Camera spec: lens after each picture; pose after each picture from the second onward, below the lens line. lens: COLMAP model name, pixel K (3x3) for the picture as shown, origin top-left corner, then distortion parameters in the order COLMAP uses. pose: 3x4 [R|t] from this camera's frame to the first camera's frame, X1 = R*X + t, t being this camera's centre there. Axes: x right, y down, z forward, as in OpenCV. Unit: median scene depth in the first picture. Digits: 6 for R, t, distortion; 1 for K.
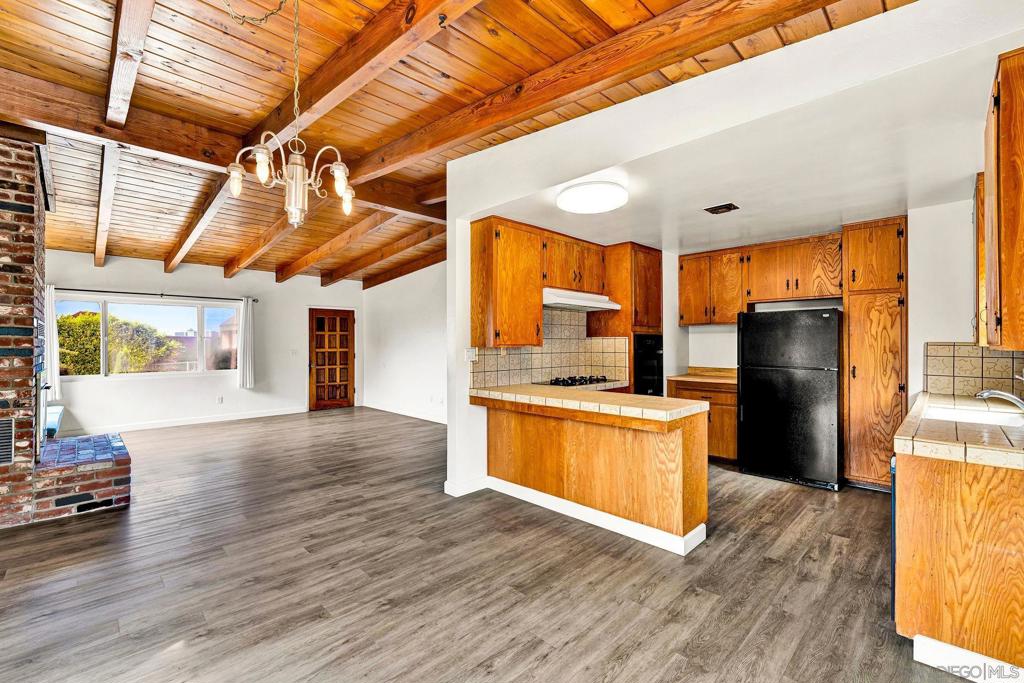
lens RADIAL K [[462.7, 0, 465.4], [0, 462.7, 343.7], [0, 0, 1]] dist [0.001178, -0.000130]
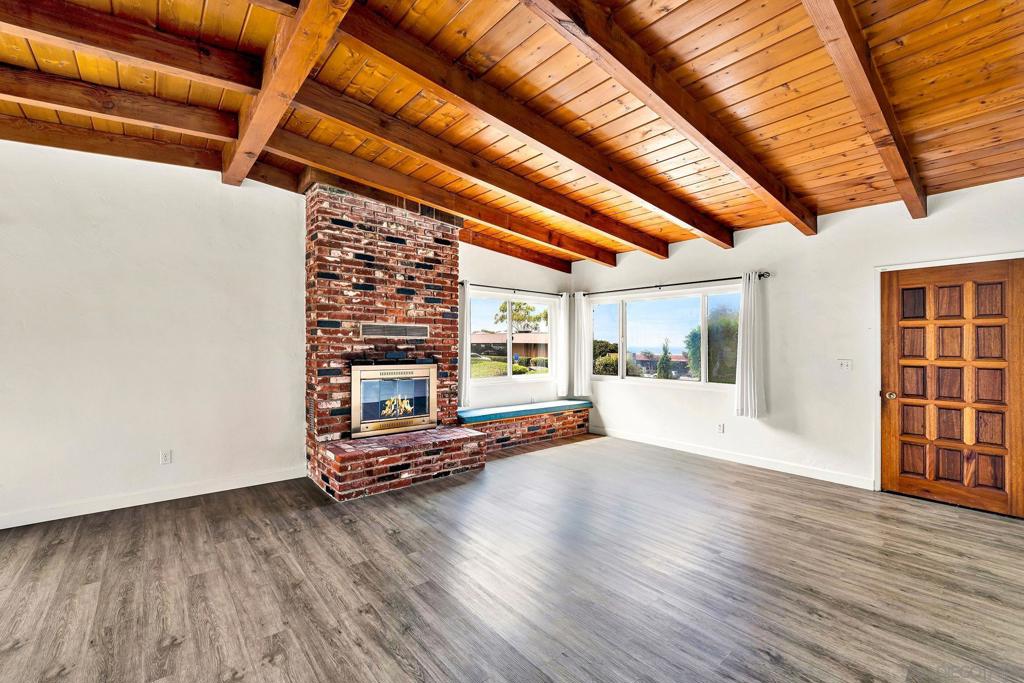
lens RADIAL K [[432.2, 0, 534.9], [0, 432.2, 336.7], [0, 0, 1]] dist [-0.002910, -0.000427]
pose [[0.009667, -0.012132, -0.999880, 0.194787], [-0.008746, 0.999887, -0.012217, -0.003801], [0.999915, 0.008863, 0.009560, 1.282090]]
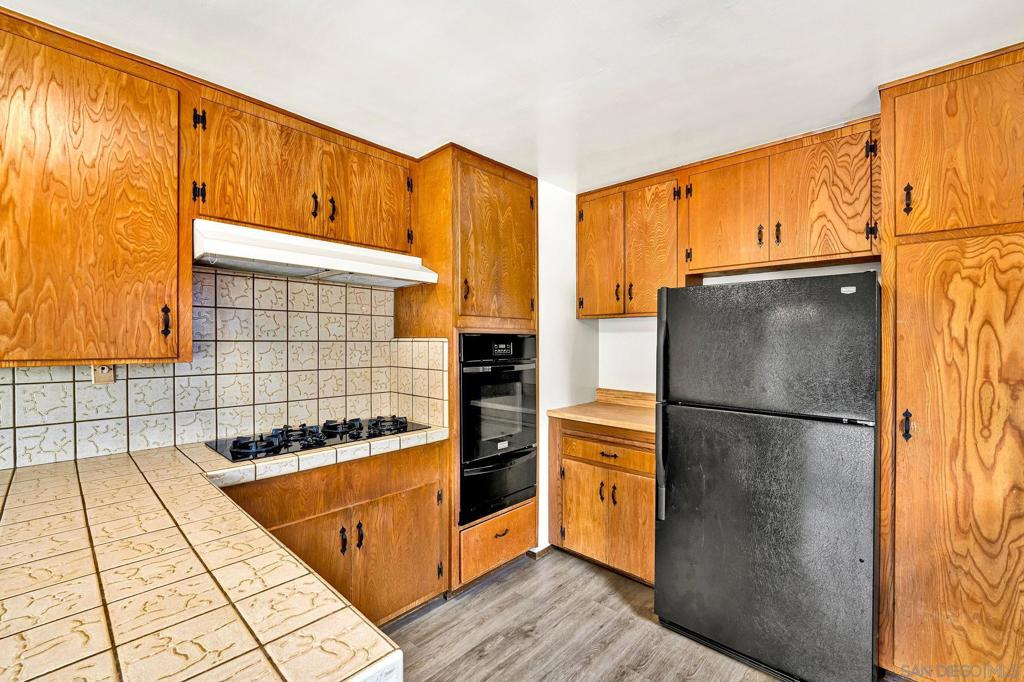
lens RADIAL K [[441.7, 0, 491.1], [0, 441.7, 342.9], [0, 0, 1]] dist [-0.008173, -0.000021]
pose [[0.998139, 0.004760, 0.060793, 0.409895], [-0.005077, 0.999974, 0.005069, -0.013898], [-0.060767, -0.005368, 0.998138, 0.588526]]
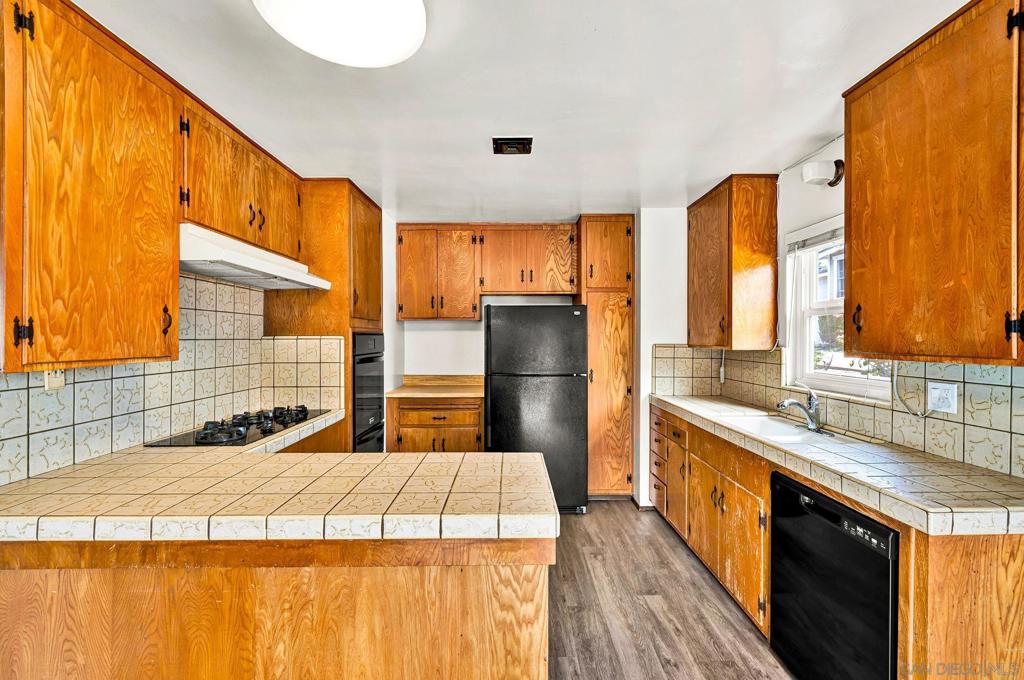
lens RADIAL K [[468.0, 0, 524.9], [0, 468.0, 334.7], [0, 0, 1]] dist [-0.002202, -0.000515]
pose [[0.645925, 0.004164, 0.763389, 0.043687], [0.000612, 0.999982, -0.005972, -0.014427], [-0.763401, 0.004325, 0.645911, 0.475655]]
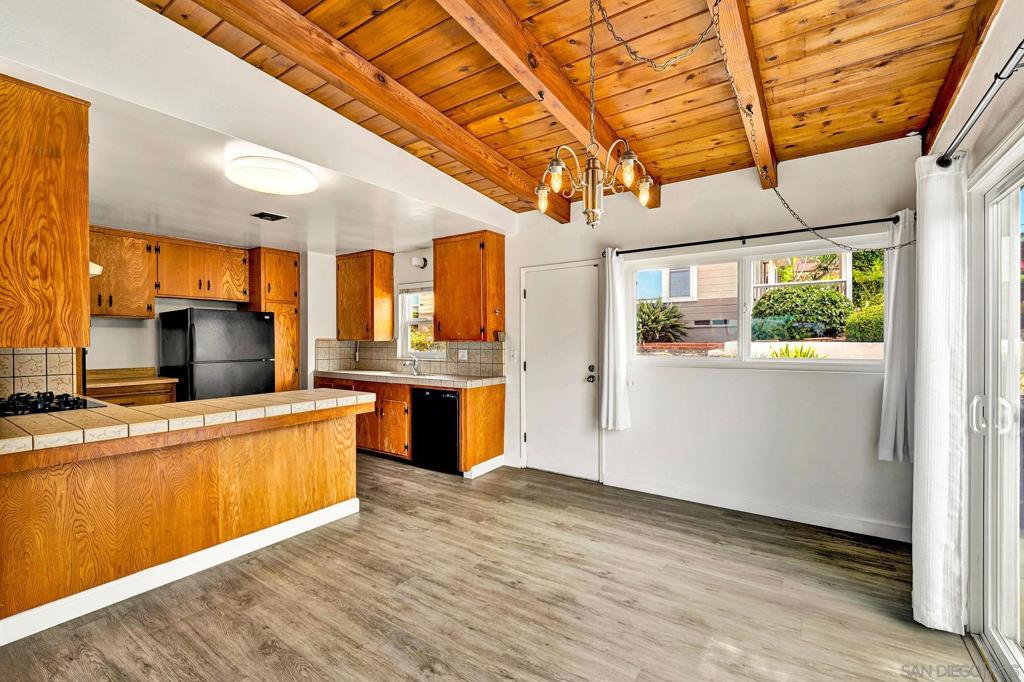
lens RADIAL K [[426.8, 0, 557.4], [0, 426.8, 336.5], [0, 0, 1]] dist [-0.000962, -0.000291]
pose [[-0.319690, 0.007717, 0.947491, -0.527162], [0.003059, 0.999970, -0.007112, 0.001244], [-0.947517, 0.000624, -0.319704, 0.582938]]
